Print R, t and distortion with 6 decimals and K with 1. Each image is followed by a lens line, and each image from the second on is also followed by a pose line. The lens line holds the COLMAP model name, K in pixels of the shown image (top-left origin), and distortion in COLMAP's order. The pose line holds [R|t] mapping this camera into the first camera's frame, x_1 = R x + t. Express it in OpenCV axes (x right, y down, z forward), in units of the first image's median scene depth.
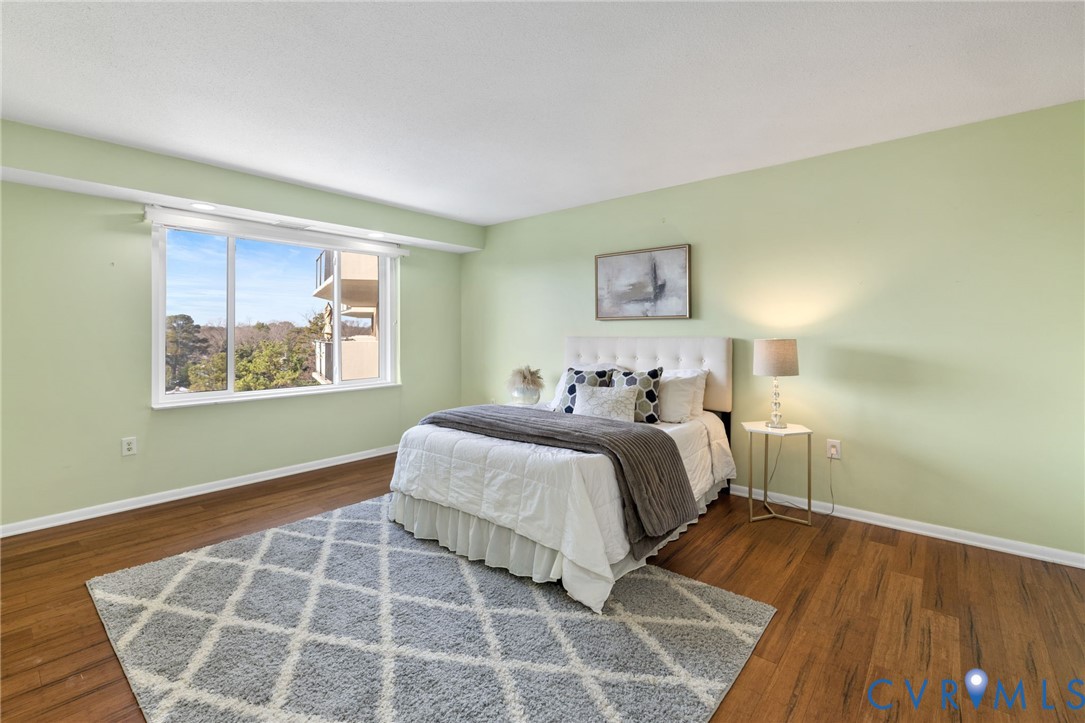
lens RADIAL K [[477.3, 0, 519.4], [0, 477.3, 335.8], [0, 0, 1]] dist [0.000489, 0.000004]
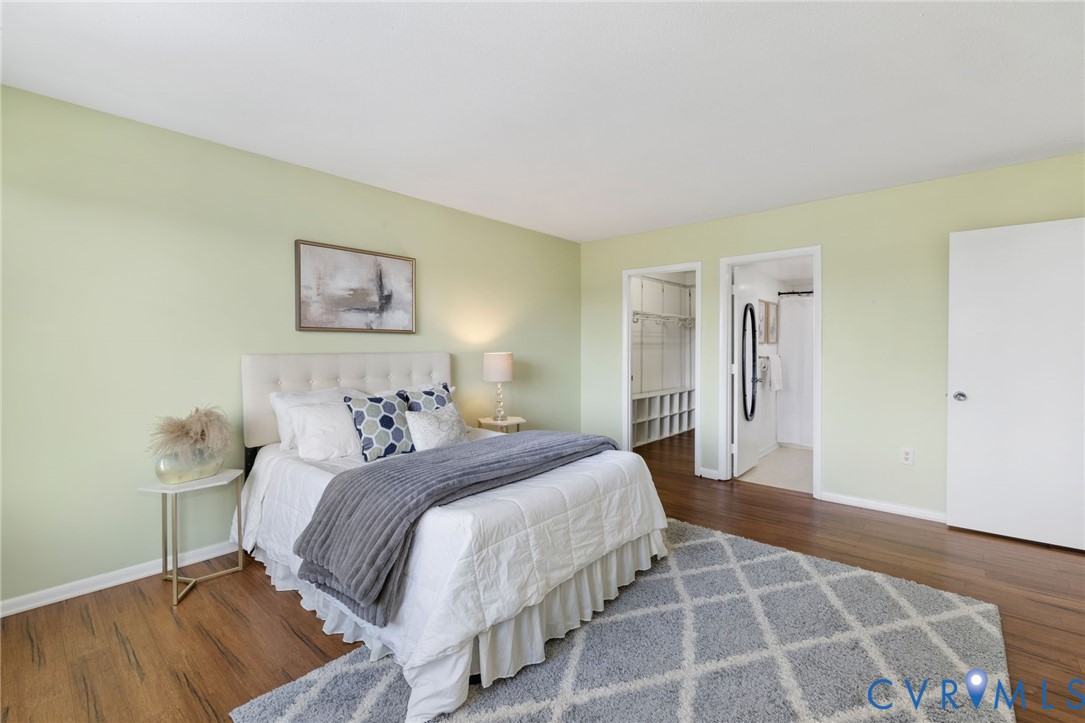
lens RADIAL K [[477.3, 0, 540.5], [0, 477.3, 356.5], [0, 0, 1]] dist [0.000489, 0.000004]
pose [[-0.007597, -0.014621, 0.999864, -0.613278], [0.007810, 0.999862, 0.014680, -0.001554], [-0.999941, 0.007921, -0.007482, 0.714577]]
